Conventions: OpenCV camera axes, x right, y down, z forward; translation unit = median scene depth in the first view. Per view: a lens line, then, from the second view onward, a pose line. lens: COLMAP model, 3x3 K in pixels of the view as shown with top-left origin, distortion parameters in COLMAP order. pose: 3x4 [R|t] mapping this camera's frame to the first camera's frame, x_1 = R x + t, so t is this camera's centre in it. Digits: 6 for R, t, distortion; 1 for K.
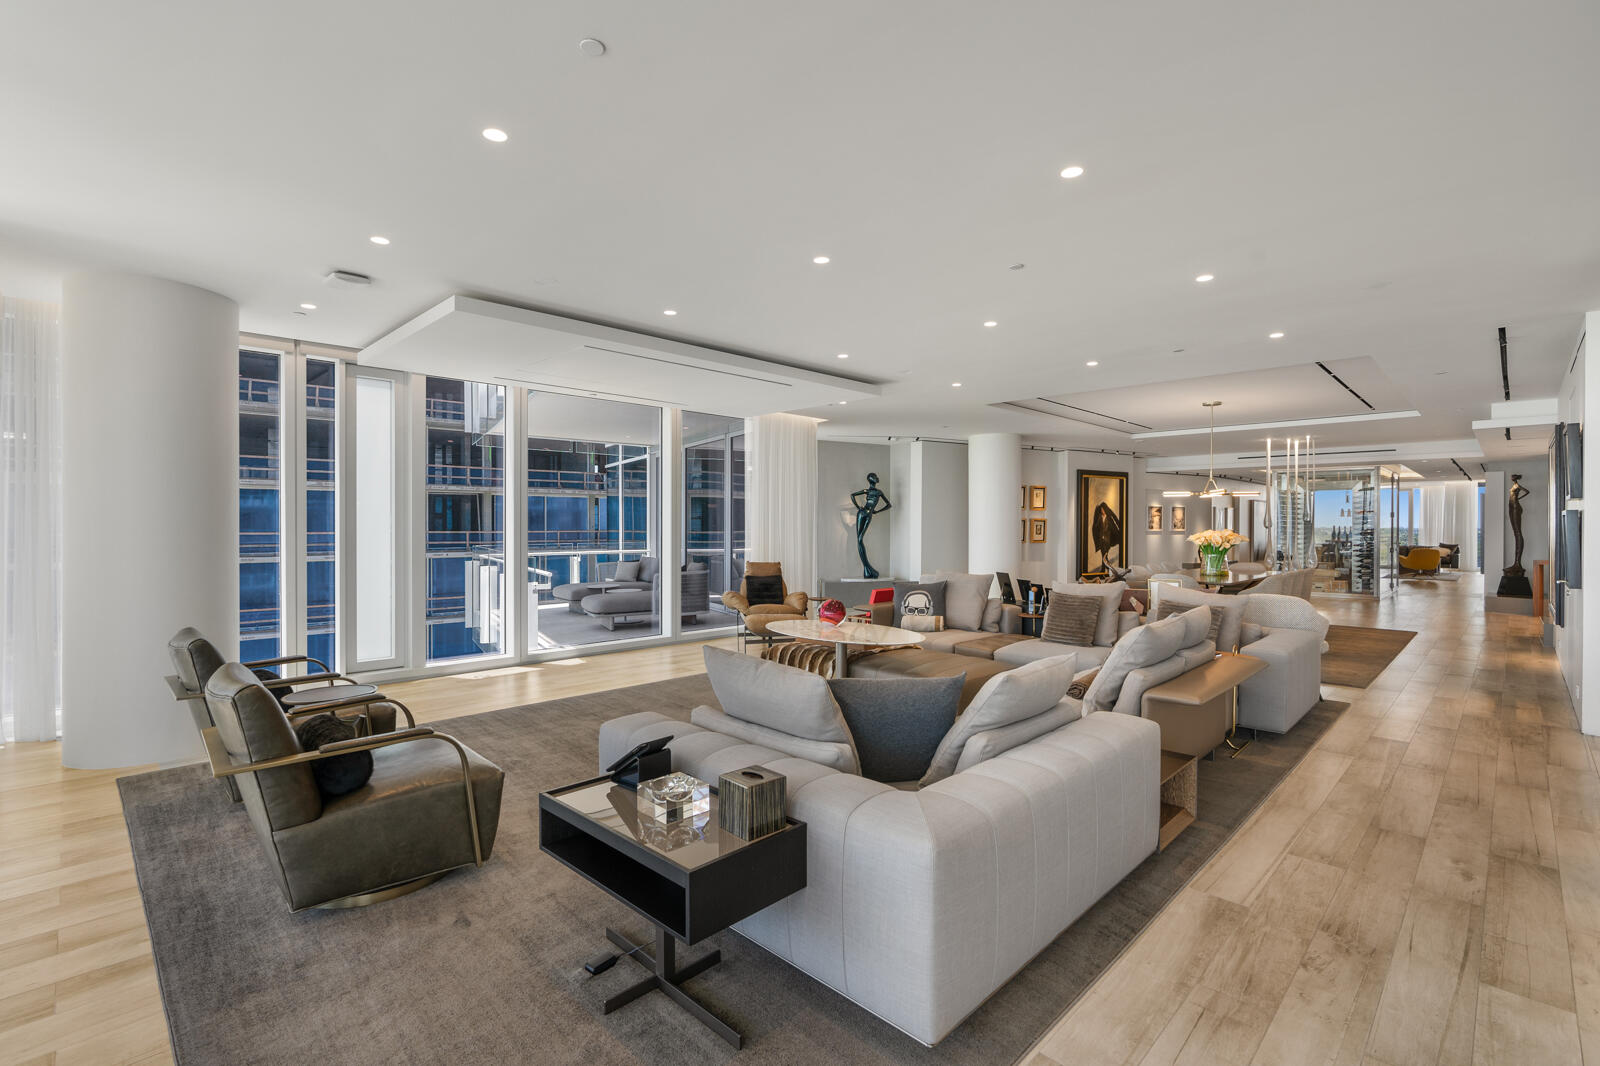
lens RADIAL K [[738.3, 0, 796.2], [0, 738.3, 532.2], [0, 0, 1]] dist [-0.004231, 0.000141]
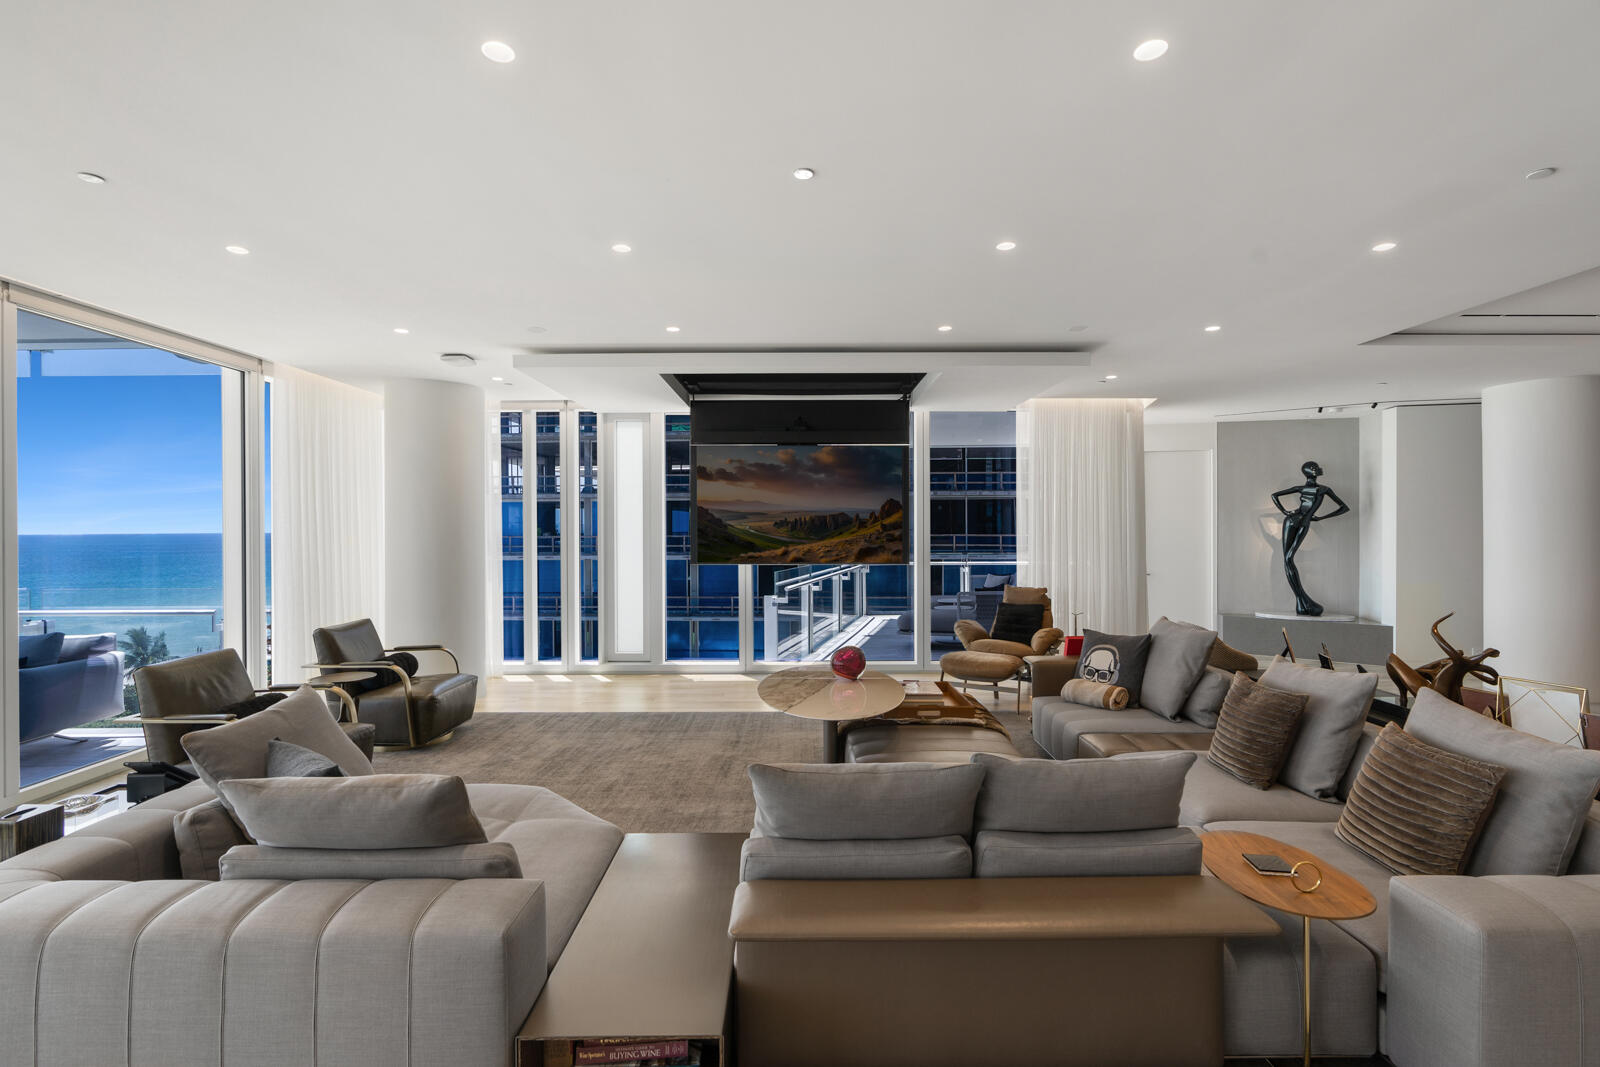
lens RADIAL K [[738.3, 0, 796.2], [0, 738.3, 532.7], [0, 0, 1]] dist [-0.004231, 0.000141]
pose [[0.702348, 0.002891, -0.711828, 0.252913], [-0.002584, 0.999996, 0.001512, -0.013965], [0.711829, 0.000777, 0.702352, 0.178684]]
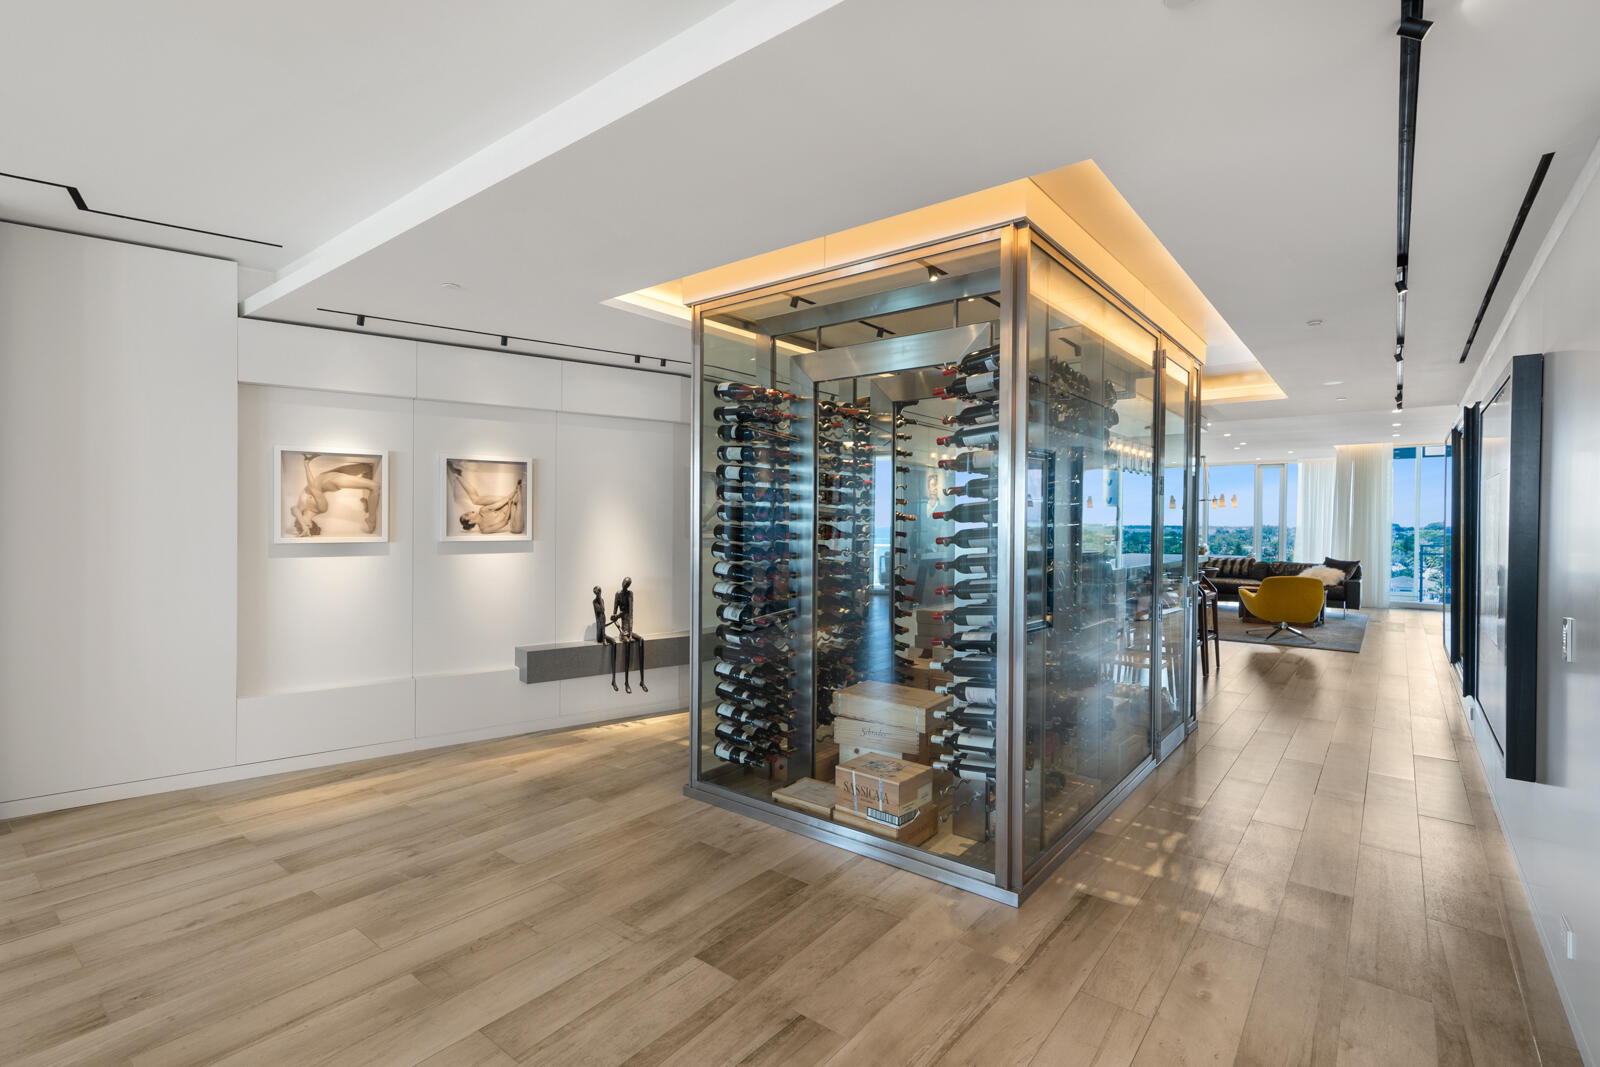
lens RADIAL K [[728.3, 0, 797.5], [0, 728.3, 529.9], [0, 0, 1]] dist [-0.004688, -0.000060]
pose [[0.996383, 0.002834, 0.084930, 0.783080], [-0.003423, 0.999971, 0.006792, -0.010882], [-0.084909, -0.007058, 0.996364, 0.887908]]
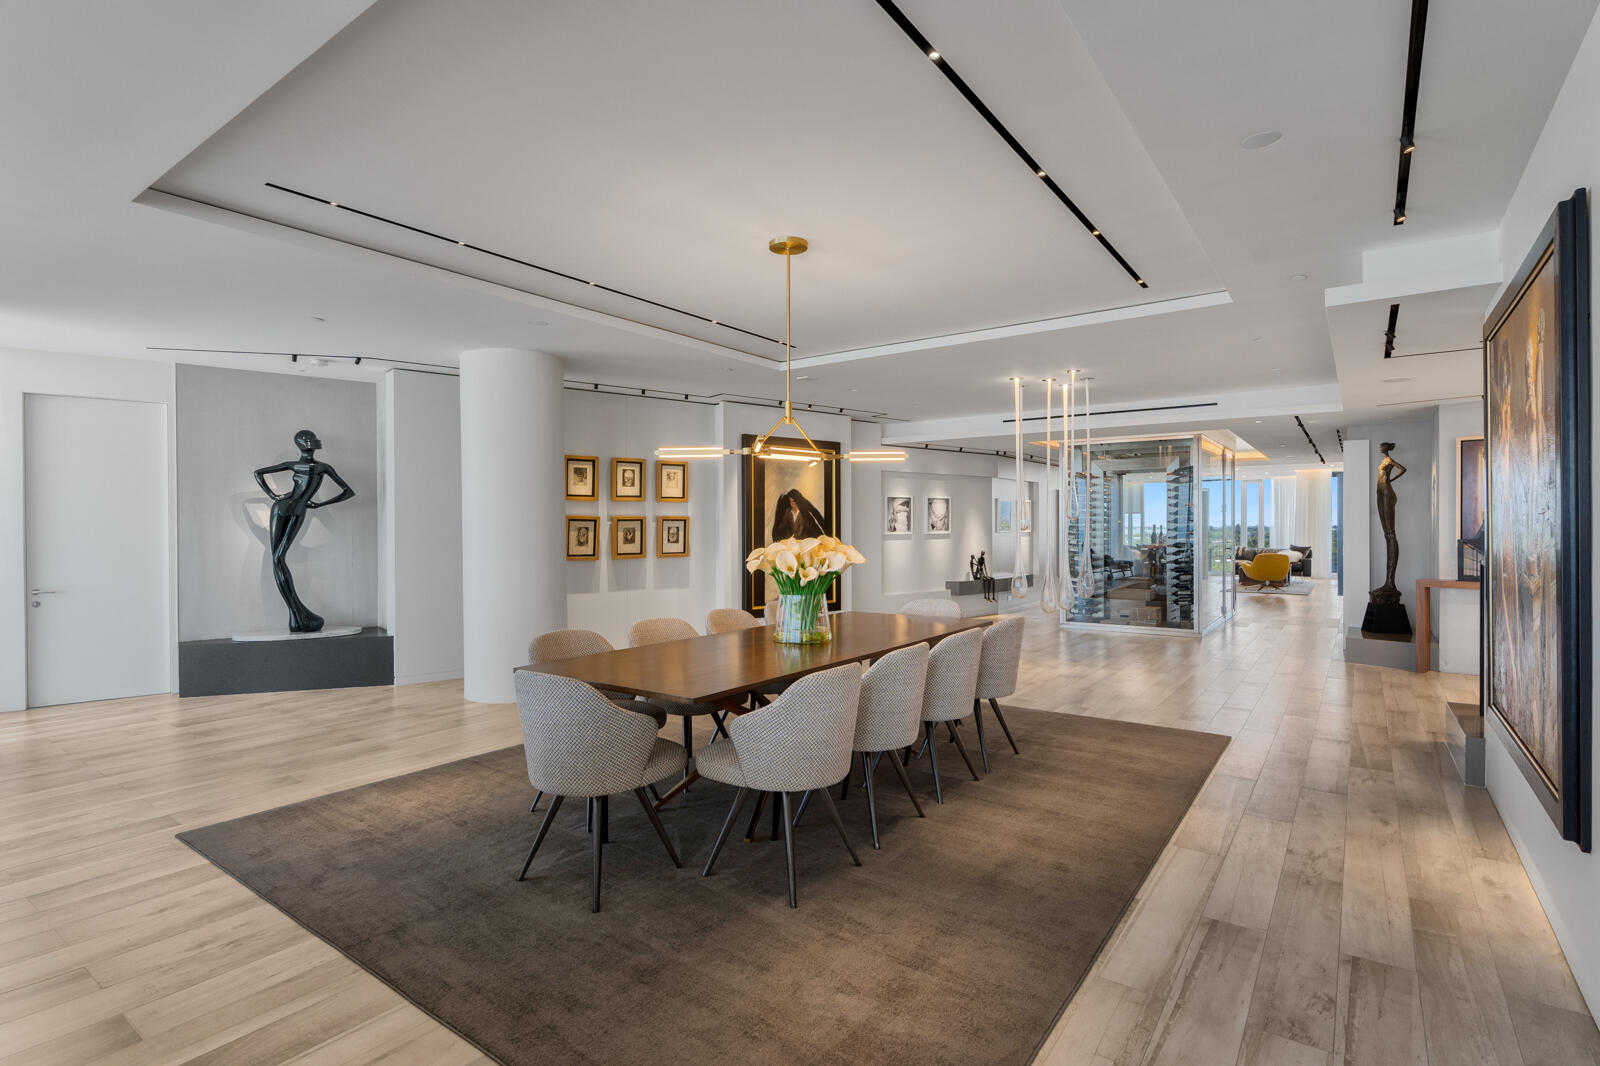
lens RADIAL K [[779.2, 0, 805.2], [0, 779.2, 526.8], [0, 0, 1]] dist [0.000216, 0.000366]
pose [[0.988216, -0.006669, 0.152924, 0.365745], [0.007974, 0.999937, -0.007923, -0.004480], [-0.152861, 0.009049, 0.988206, 0.397460]]
